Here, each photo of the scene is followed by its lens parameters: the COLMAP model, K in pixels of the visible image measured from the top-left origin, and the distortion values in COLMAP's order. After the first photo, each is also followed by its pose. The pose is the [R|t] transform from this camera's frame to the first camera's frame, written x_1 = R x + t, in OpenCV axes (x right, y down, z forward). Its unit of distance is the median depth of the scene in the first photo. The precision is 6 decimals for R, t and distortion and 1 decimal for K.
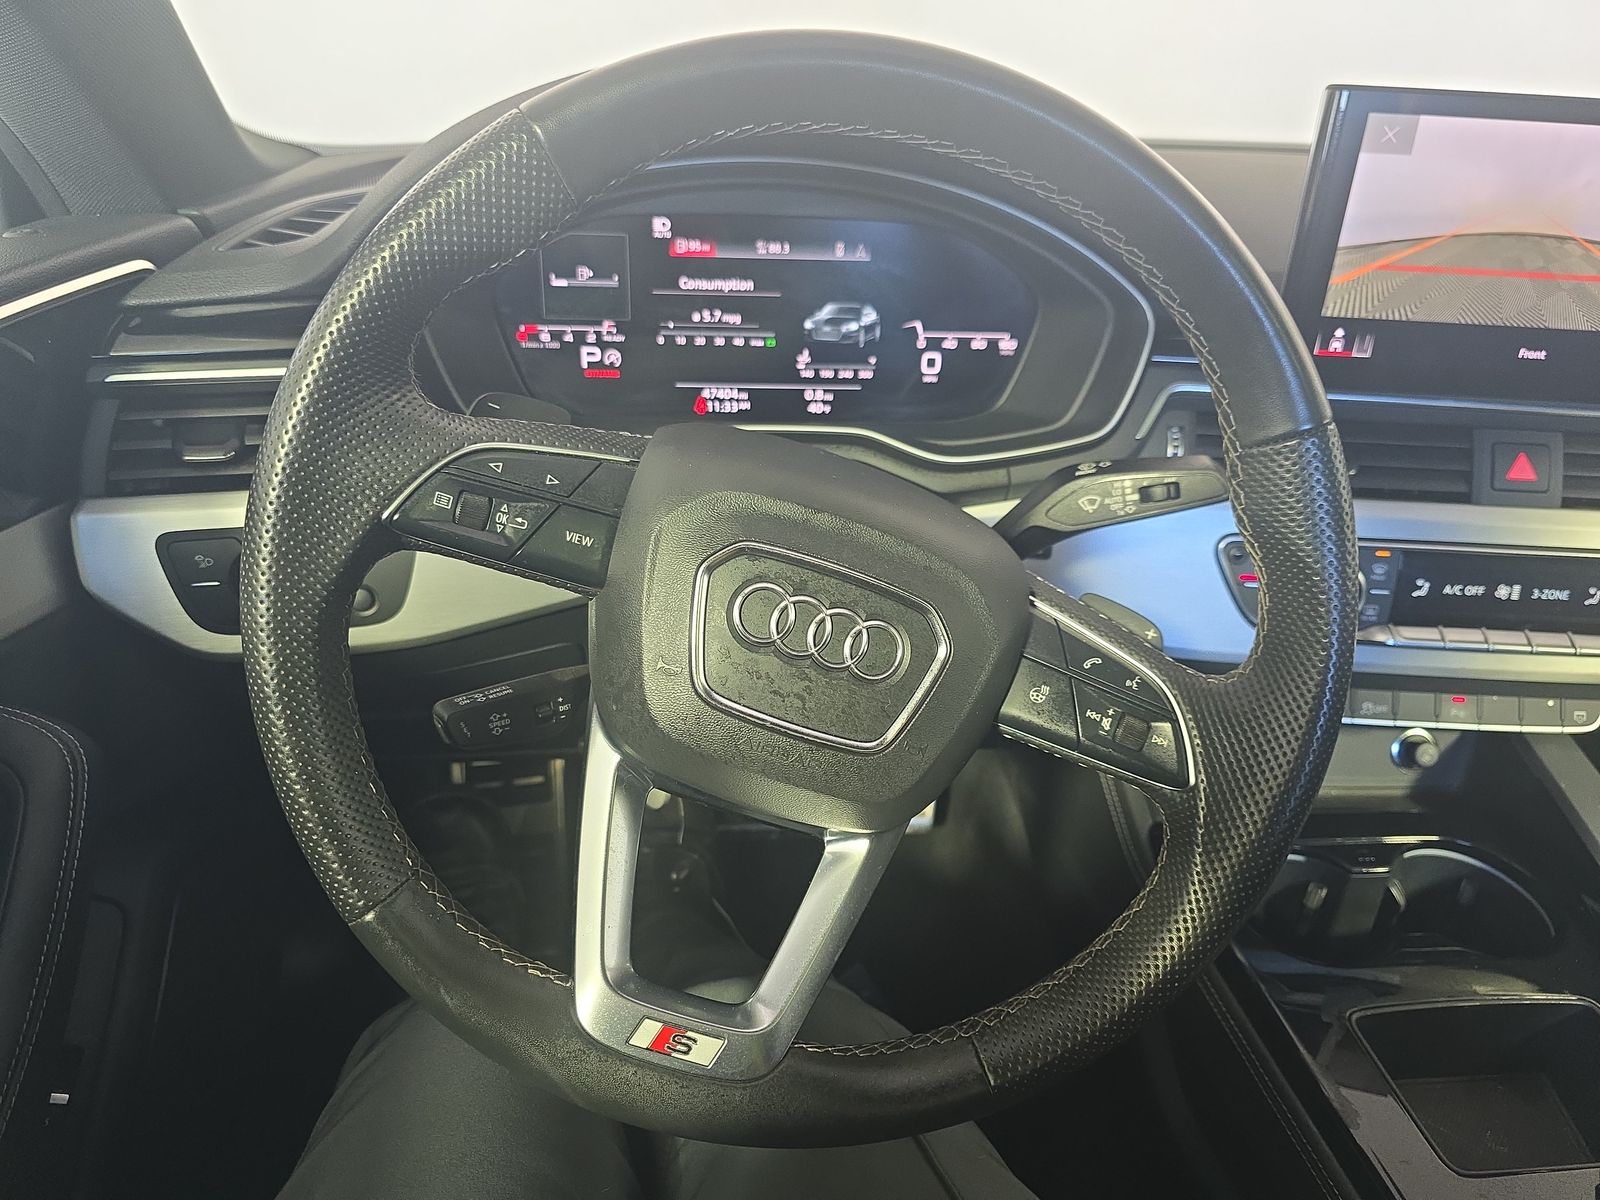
lens RADIAL K [[1094.3, 0, 753.7], [0, 1094.3, 603.5], [0, 0, 1]] dist [0.001065, -0.009538]
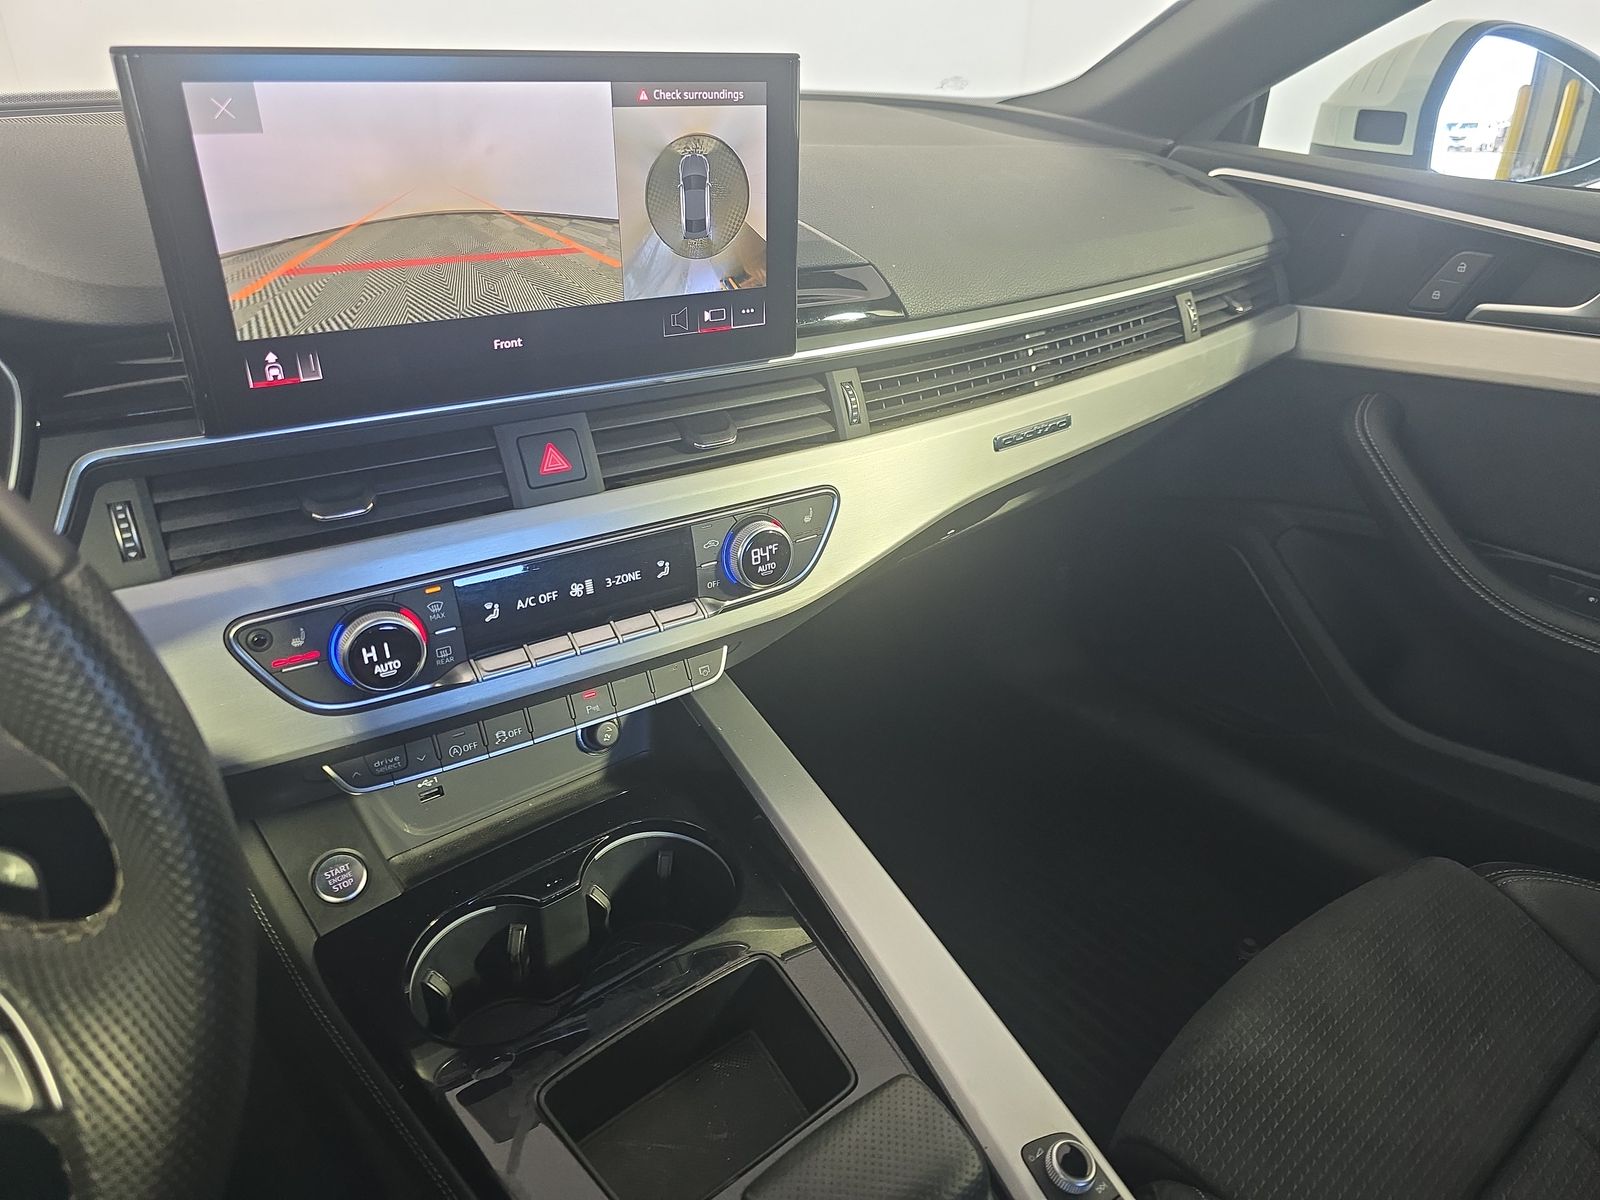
lens RADIAL K [[1094.3, 0, 753.7], [0, 1094.3, 603.5], [0, 0, 1]] dist [0.001065, -0.009538]
pose [[0.826183, -0.277830, 0.490134, 0.408945], [0.245746, 0.960544, 0.130243, -0.097836], [-0.506981, 0.012844, 0.861862, 0.140829]]
